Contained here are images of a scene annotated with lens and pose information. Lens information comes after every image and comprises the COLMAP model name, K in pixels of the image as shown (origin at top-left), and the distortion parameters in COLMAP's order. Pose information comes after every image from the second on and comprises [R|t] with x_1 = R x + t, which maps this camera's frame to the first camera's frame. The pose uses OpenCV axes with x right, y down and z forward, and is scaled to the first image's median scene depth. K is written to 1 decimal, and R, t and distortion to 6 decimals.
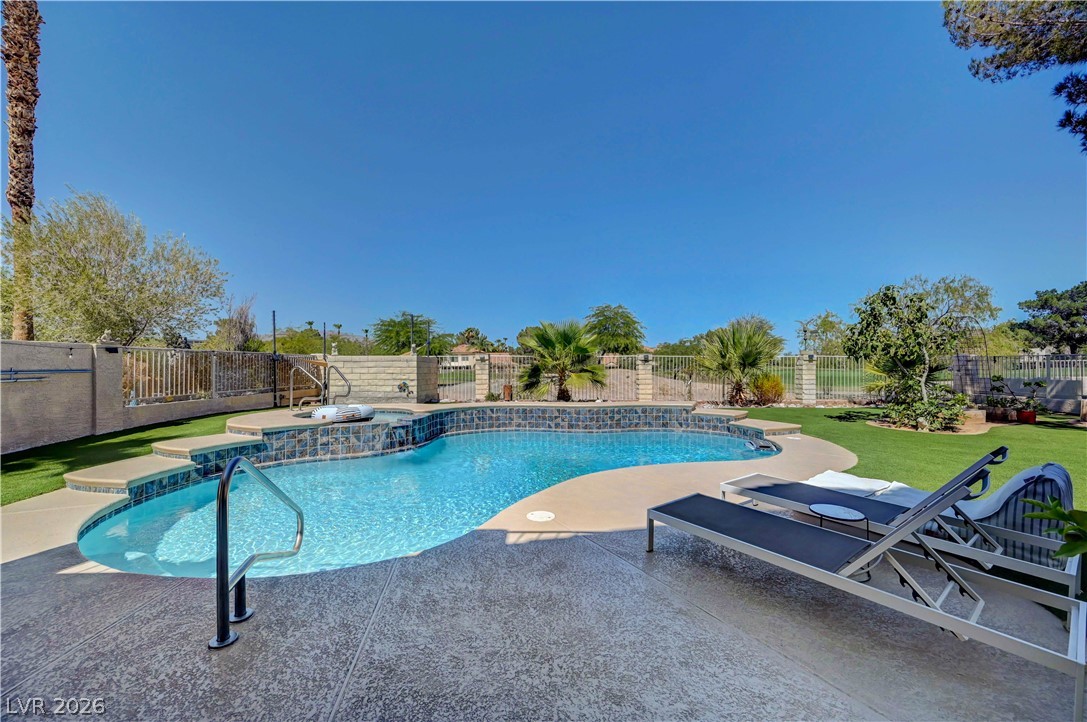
lens RADIAL K [[427.6, 0, 545.3], [0, 427.6, 364.0], [0, 0, 1]] dist [-0.003028, 0.000442]
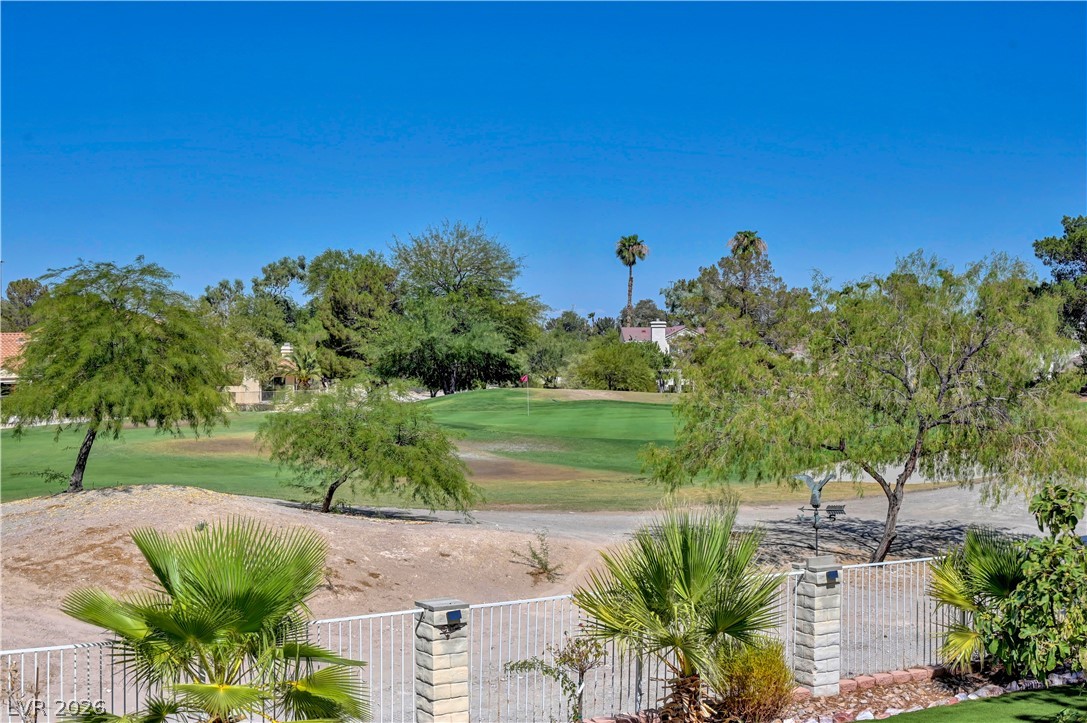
lens RADIAL K [[1464.9, 0, 537.5], [0, 1464.9, 362.8], [0, 0, 1]] dist [-0.013118, 0.001995]
pose [[0.859458, -0.005214, 0.511179, -0.386632], [-0.005000, 0.999814, 0.018605, -0.316694], [-0.511181, -0.018545, 0.859273, 0.003369]]
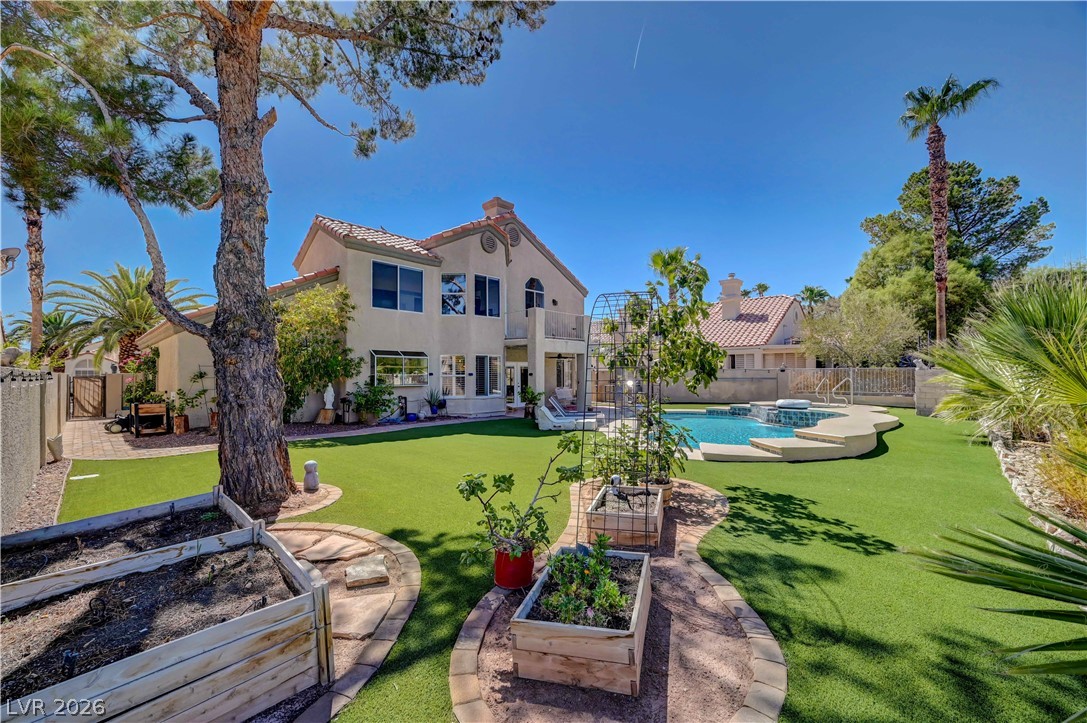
lens RADIAL K [[427.6, 0, 545.3], [0, 427.6, 364.5], [0, 0, 1]] dist [-0.003028, 0.000442]
pose [[-0.682772, -0.004715, -0.730616, 1.297449], [0.011778, 0.999778, -0.017458, -0.028478], [0.730536, -0.020525, -0.682565, 1.199805]]
